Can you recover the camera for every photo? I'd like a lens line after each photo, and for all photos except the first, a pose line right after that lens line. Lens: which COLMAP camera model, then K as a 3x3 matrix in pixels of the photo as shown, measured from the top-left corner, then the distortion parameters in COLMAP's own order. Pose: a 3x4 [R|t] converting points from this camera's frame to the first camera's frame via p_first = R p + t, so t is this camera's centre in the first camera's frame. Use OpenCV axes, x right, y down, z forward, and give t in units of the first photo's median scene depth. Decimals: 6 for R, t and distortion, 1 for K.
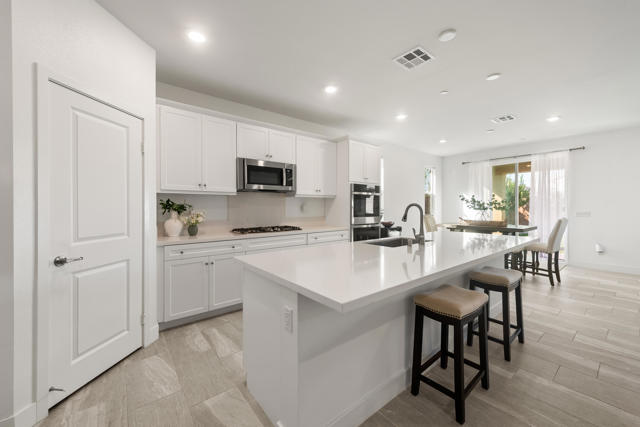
lens RADIAL K [[252.6, 0, 321.4], [0, 252.6, 206.8], [0, 0, 1]] dist [0.007986, -0.000189]
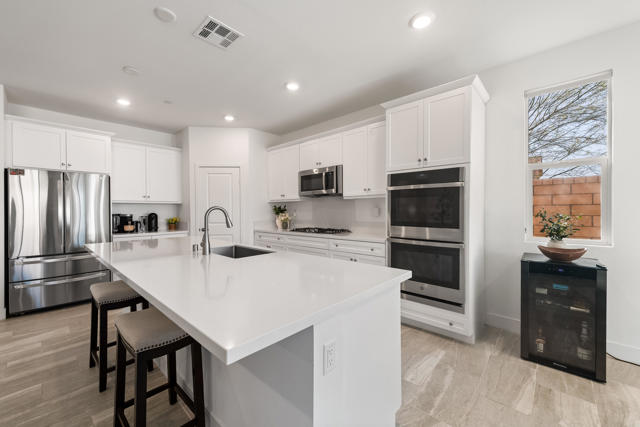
lens RADIAL K [[252.6, 0, 322.6], [0, 252.6, 212.6], [0, 0, 1]] dist [0.007986, -0.000189]
pose [[0.154213, 0.009109, -0.987996, 0.876994], [0.004065, 0.999943, 0.009853, 0.000182], [0.988029, -0.005536, 0.154167, 0.846424]]
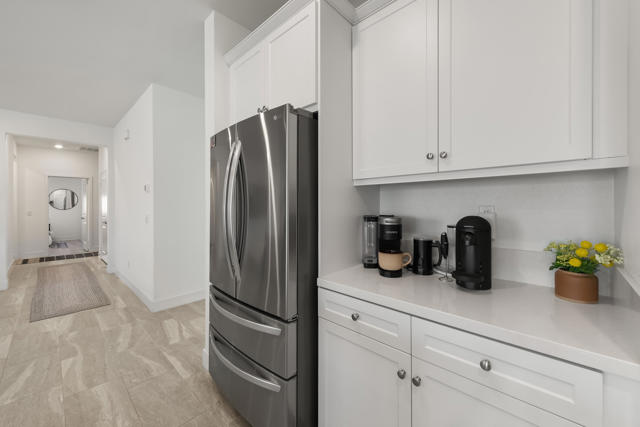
lens RADIAL K [[252.6, 0, 321.6], [0, 252.6, 207.8], [0, 0, 1]] dist [0.007986, -0.000189]
pose [[-0.989944, 0.004232, -0.141398, -0.255444], [0.003114, 0.999962, 0.008125, -0.003238], [0.141427, 0.007603, -0.989919, 0.505221]]
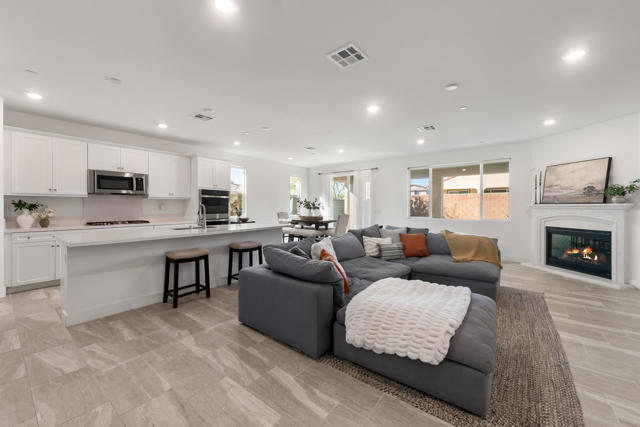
lens RADIAL K [[252.6, 0, 323.1], [0, 252.6, 208.1], [0, 0, 1]] dist [0.007986, -0.000189]
pose [[0.972358, 0.003760, 0.233465, 0.523363], [-0.005220, 0.999971, 0.005634, -0.001899], [-0.233437, -0.006697, 0.972349, -0.563157]]
